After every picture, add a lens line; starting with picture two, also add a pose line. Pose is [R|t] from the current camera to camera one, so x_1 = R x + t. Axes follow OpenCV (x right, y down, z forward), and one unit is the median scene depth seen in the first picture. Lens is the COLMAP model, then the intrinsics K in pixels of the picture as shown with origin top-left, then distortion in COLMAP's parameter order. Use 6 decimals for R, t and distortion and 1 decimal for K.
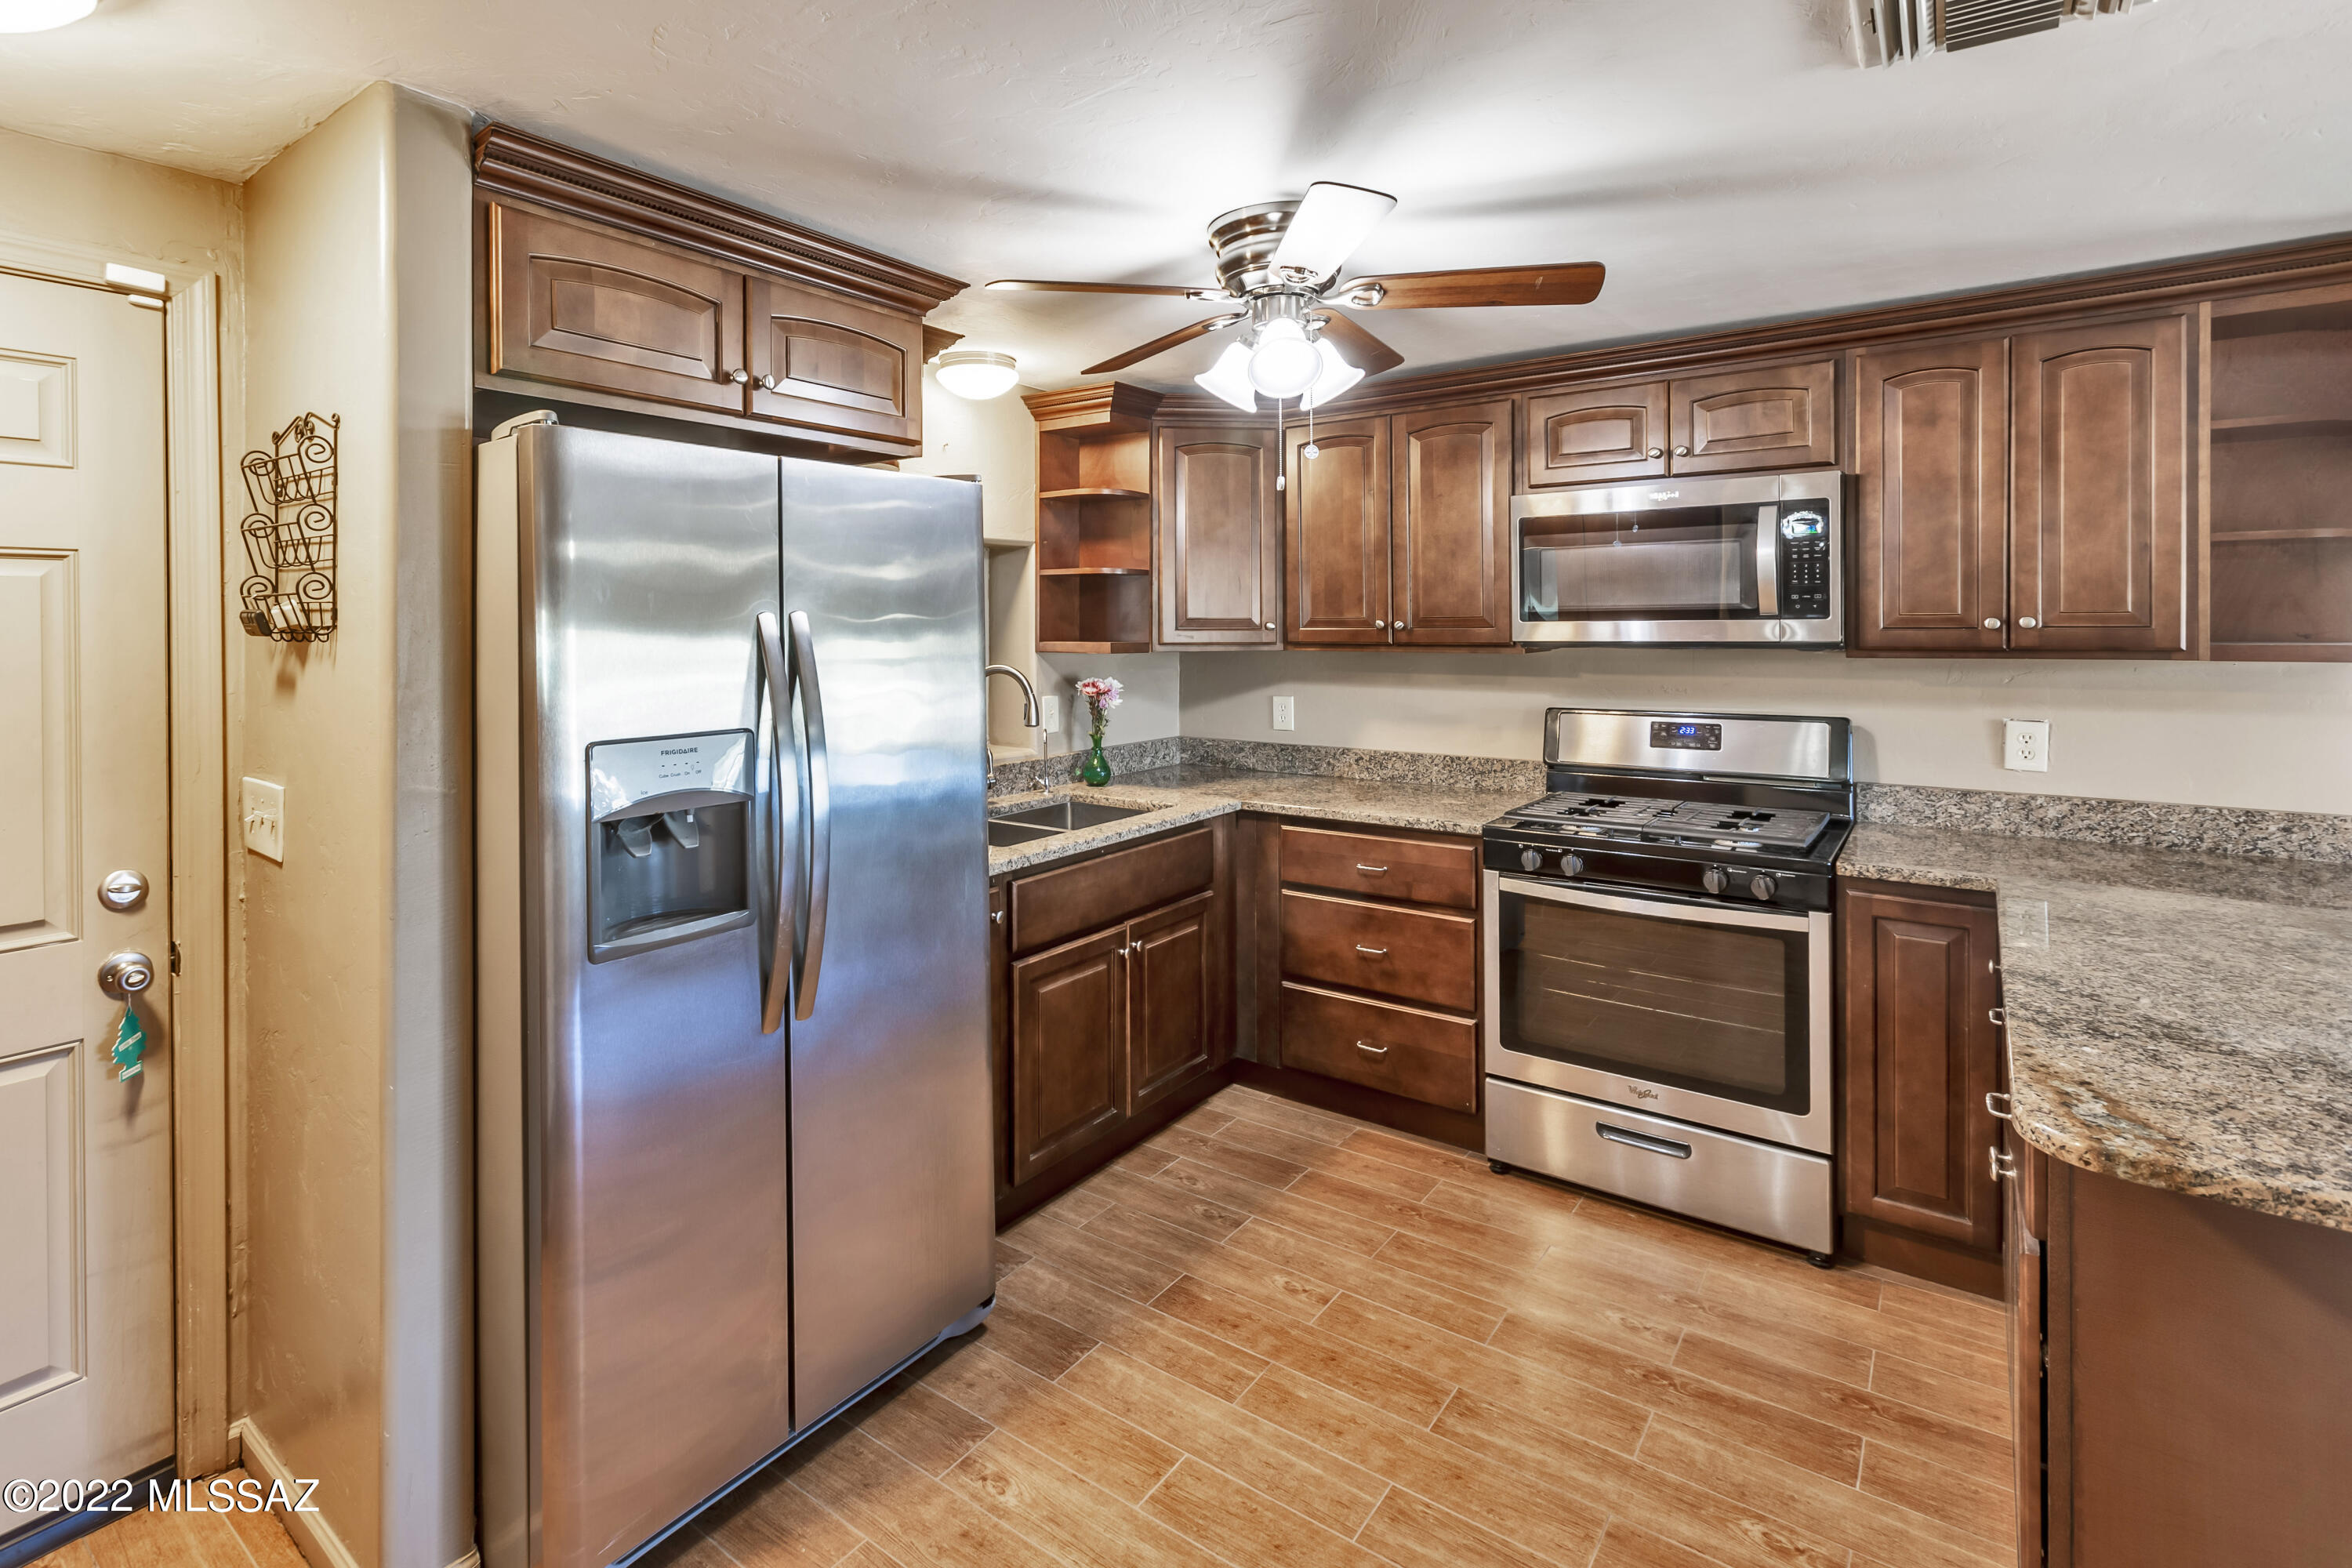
lens RADIAL K [[1101.6, 0, 1095.3], [0, 1101.6, 632.0], [0, 0, 1]] dist [-0.000482, 0.000023]
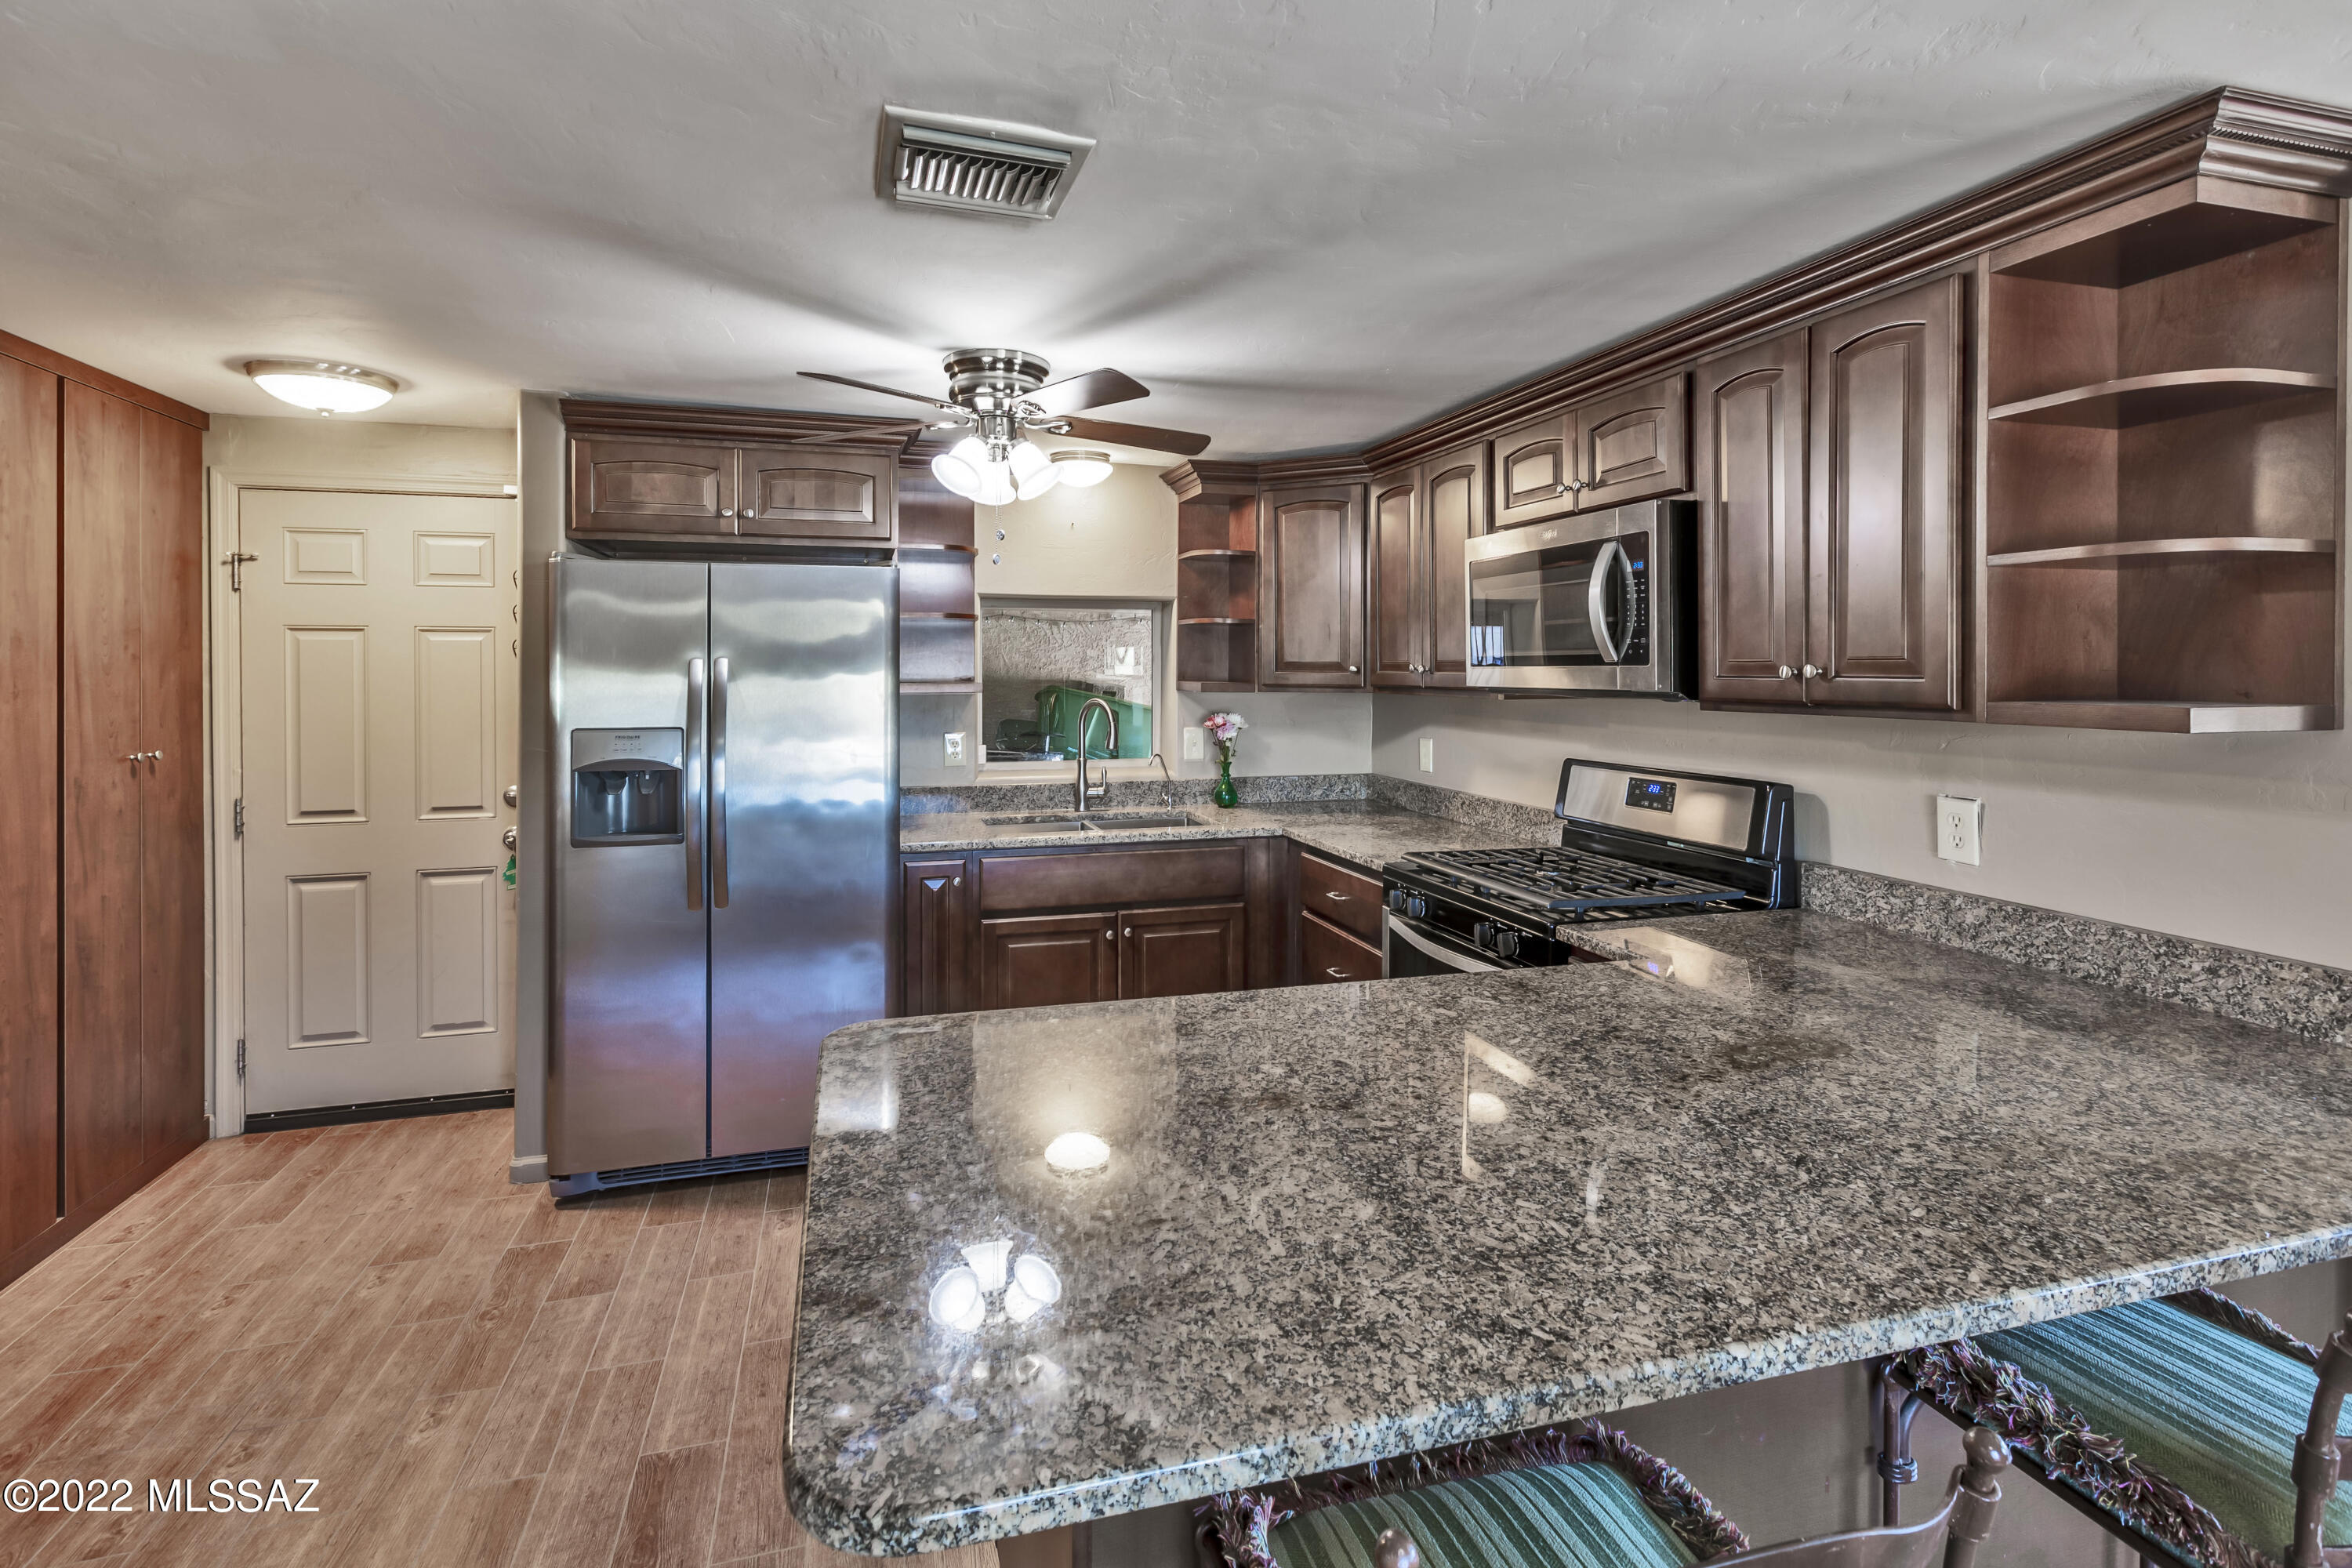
lens RADIAL K [[1110.3, 0, 1174.7], [0, 1110.3, 678.5], [0, 0, 1]] dist [0.000363, 0.000156]
pose [[0.811781, 0.011943, -0.583840, 0.833896], [-0.009050, 0.999928, 0.007870, -0.004794], [0.583892, -0.001105, 0.811831, 0.038326]]
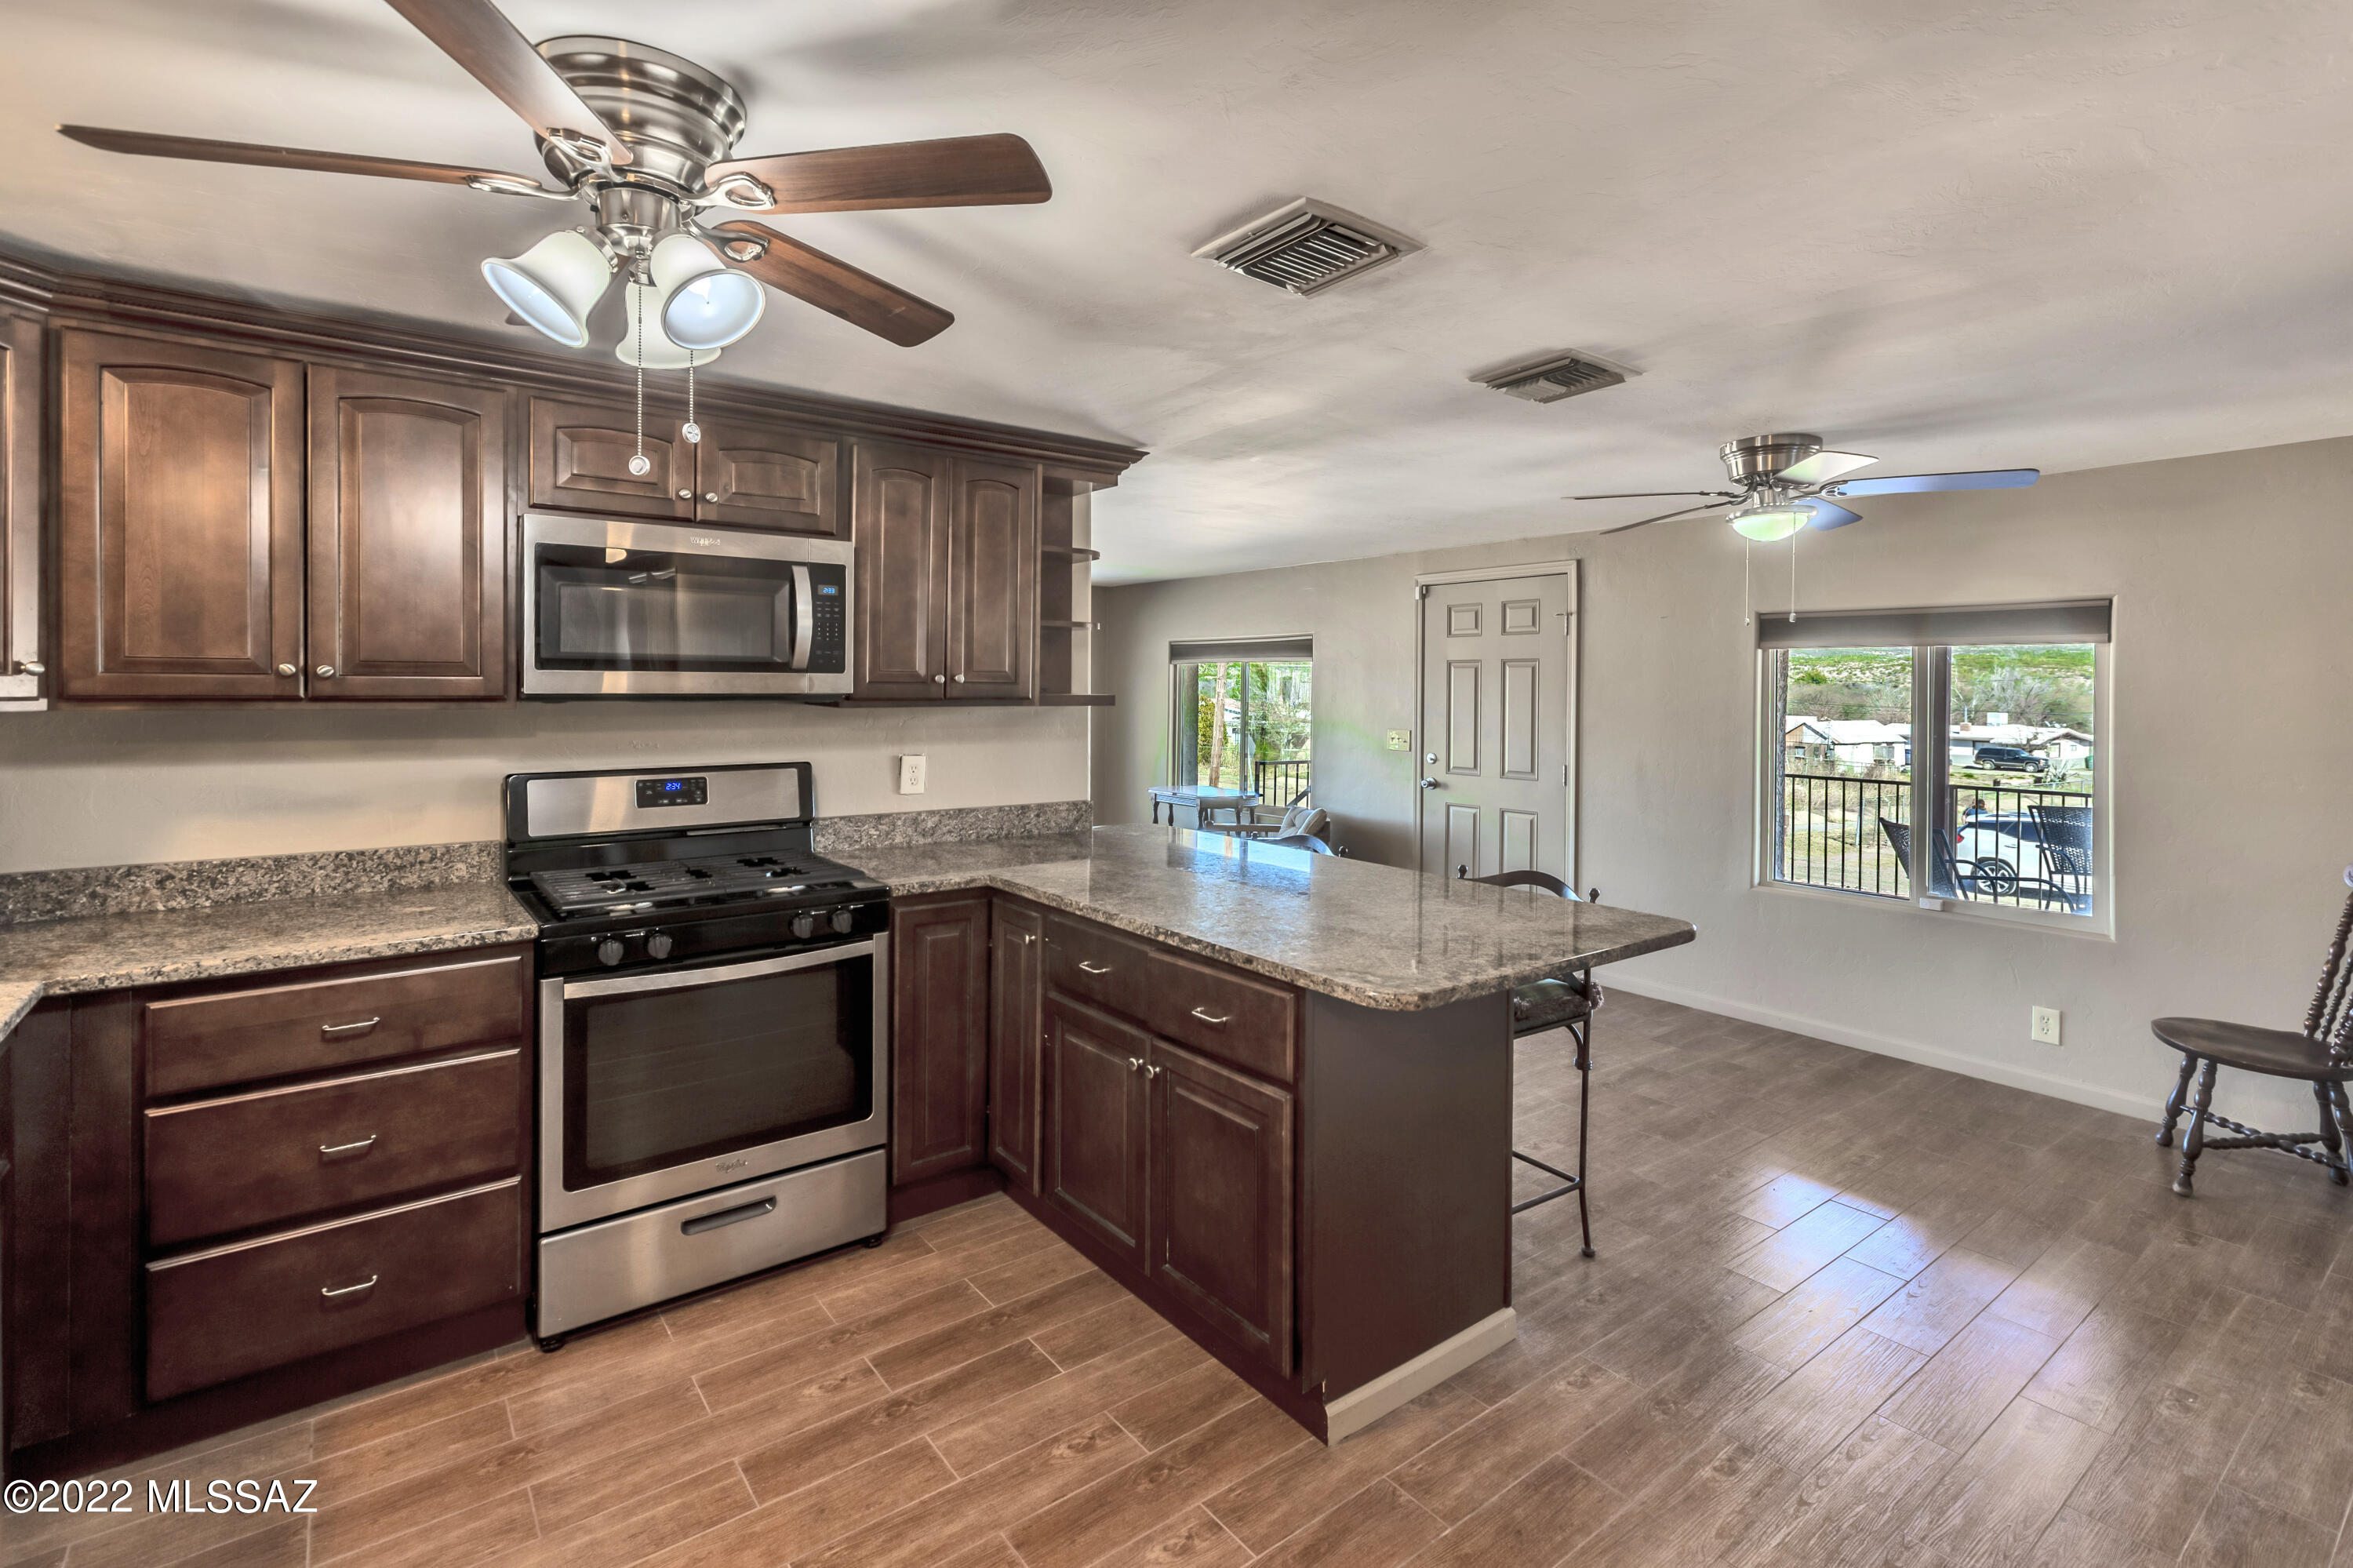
lens RADIAL K [[1098.5, 0, 1176.7], [0, 1098.5, 698.2], [0, 0, 1]] dist [0.002119, 0.000229]
pose [[0.253668, -0.004247, 0.967282, -0.310602], [-0.005851, 0.999965, 0.005925, 0.004479], [-0.967274, -0.007163, 0.253634, 0.368350]]
